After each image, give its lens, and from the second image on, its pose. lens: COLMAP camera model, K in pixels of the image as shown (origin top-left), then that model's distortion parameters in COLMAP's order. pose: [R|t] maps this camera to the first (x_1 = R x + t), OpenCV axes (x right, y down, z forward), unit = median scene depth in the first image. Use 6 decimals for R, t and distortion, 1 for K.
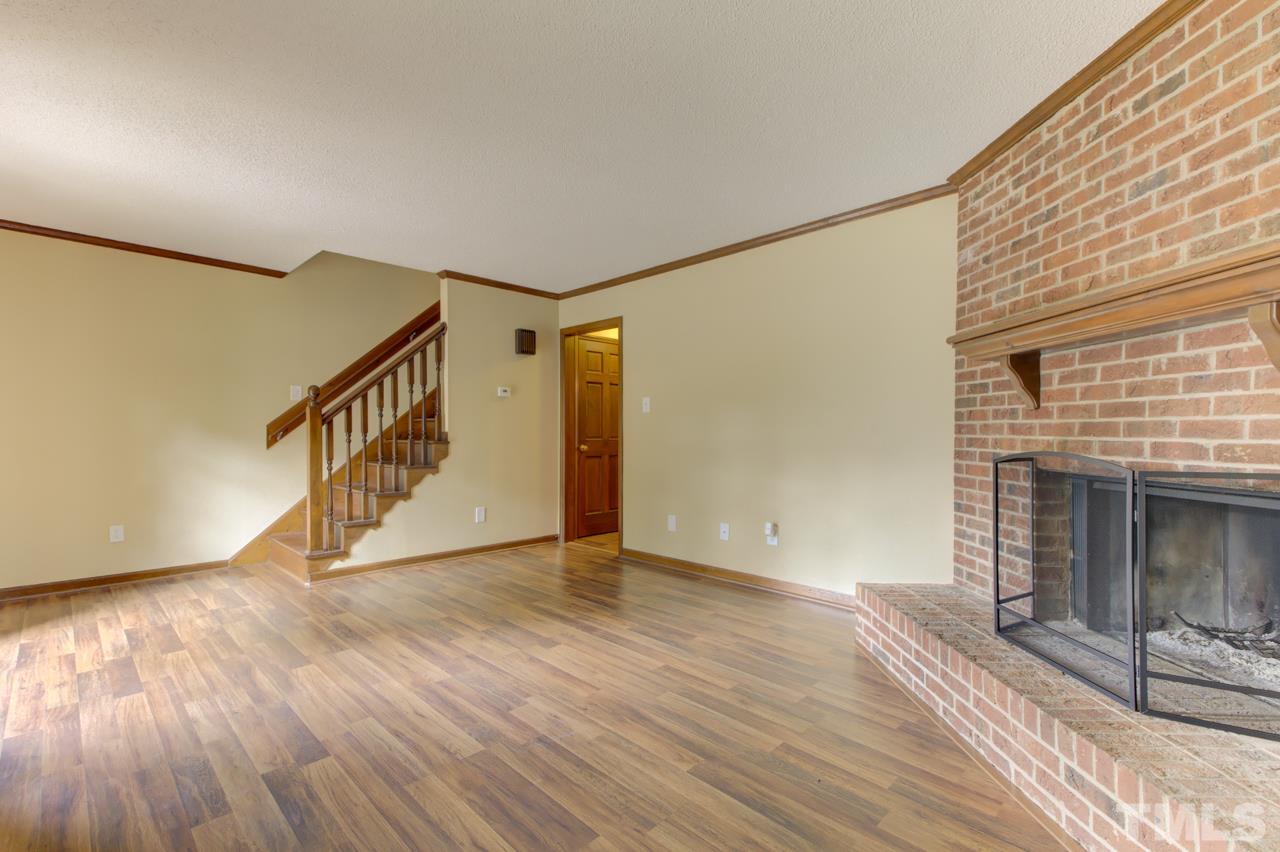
lens RADIAL K [[567.1, 0, 639.5], [0, 567.1, 433.1], [0, 0, 1]] dist [0.023788, -0.002674]
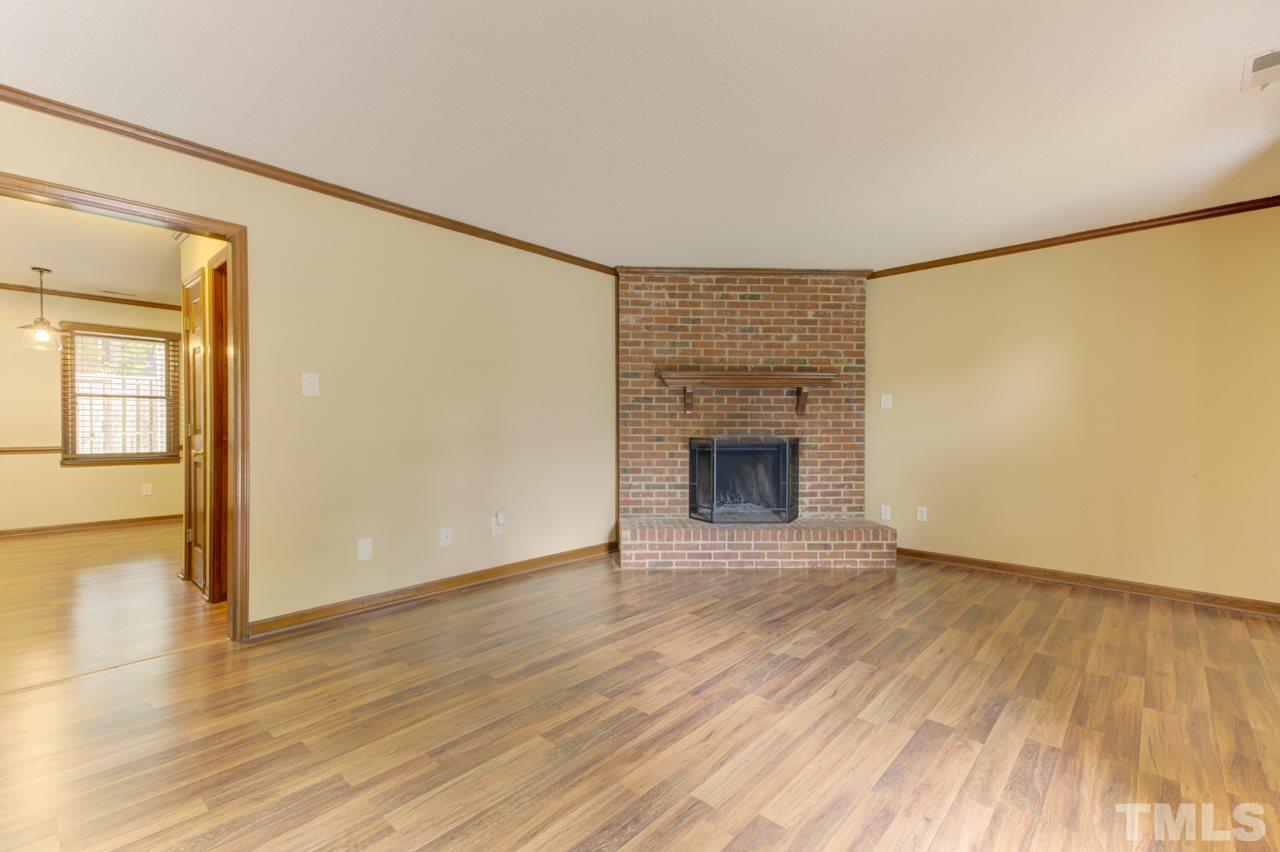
lens RADIAL K [[556.8, 0, 629.0], [0, 556.8, 422.7], [0, 0, 1]] dist [0.024808, -0.002285]
pose [[-0.028918, 0.000338, 0.999582, -1.375380], [0.000382, 1.000000, -0.000327, -0.010508], [-0.999582, 0.000372, -0.028919, 1.371588]]
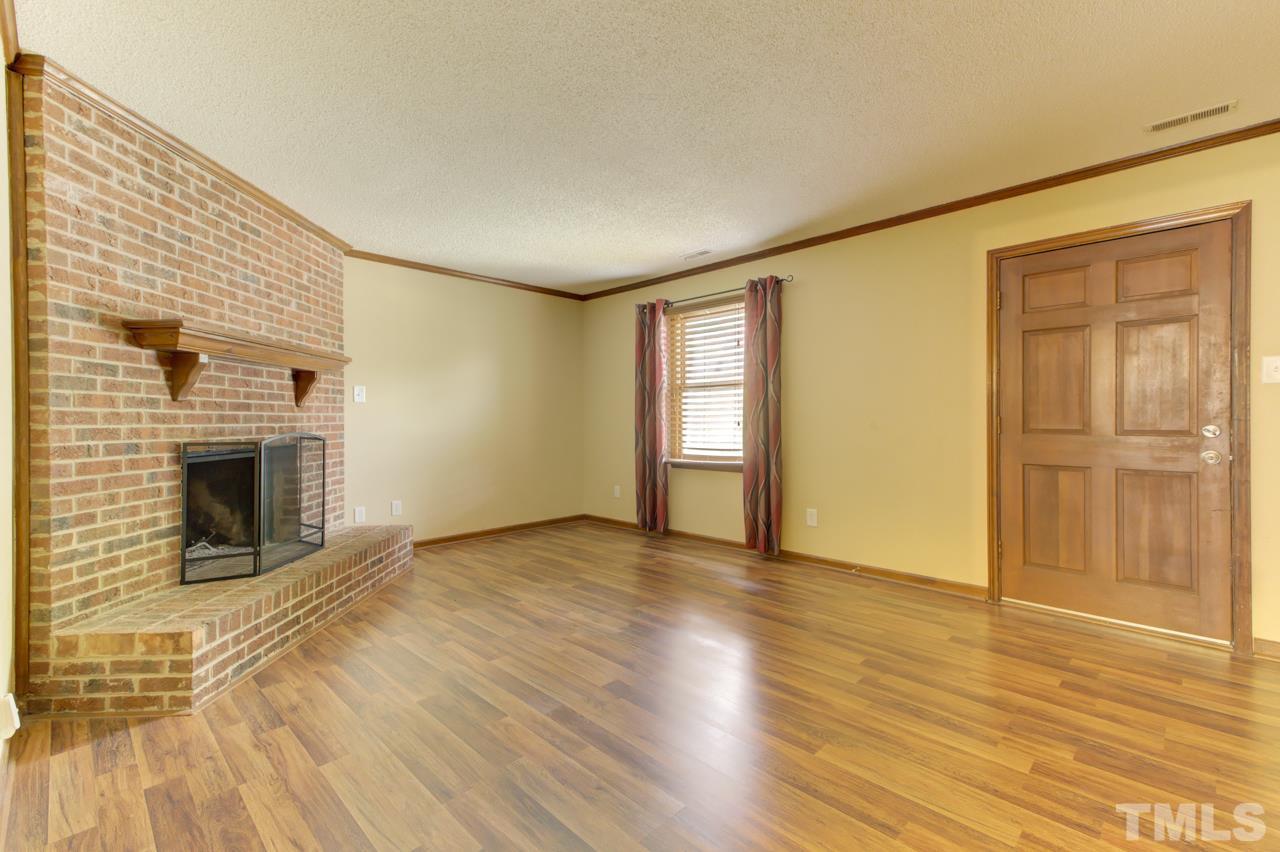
lens RADIAL K [[556.8, 0, 635.8], [0, 556.8, 417.5], [0, 0, 1]] dist [0.024808, -0.002285]
pose [[-0.999991, 0.001362, 0.003956, -0.244232], [0.001360, 0.999999, -0.000512, -0.007410], [-0.003957, -0.000506, -0.999992, 2.297084]]
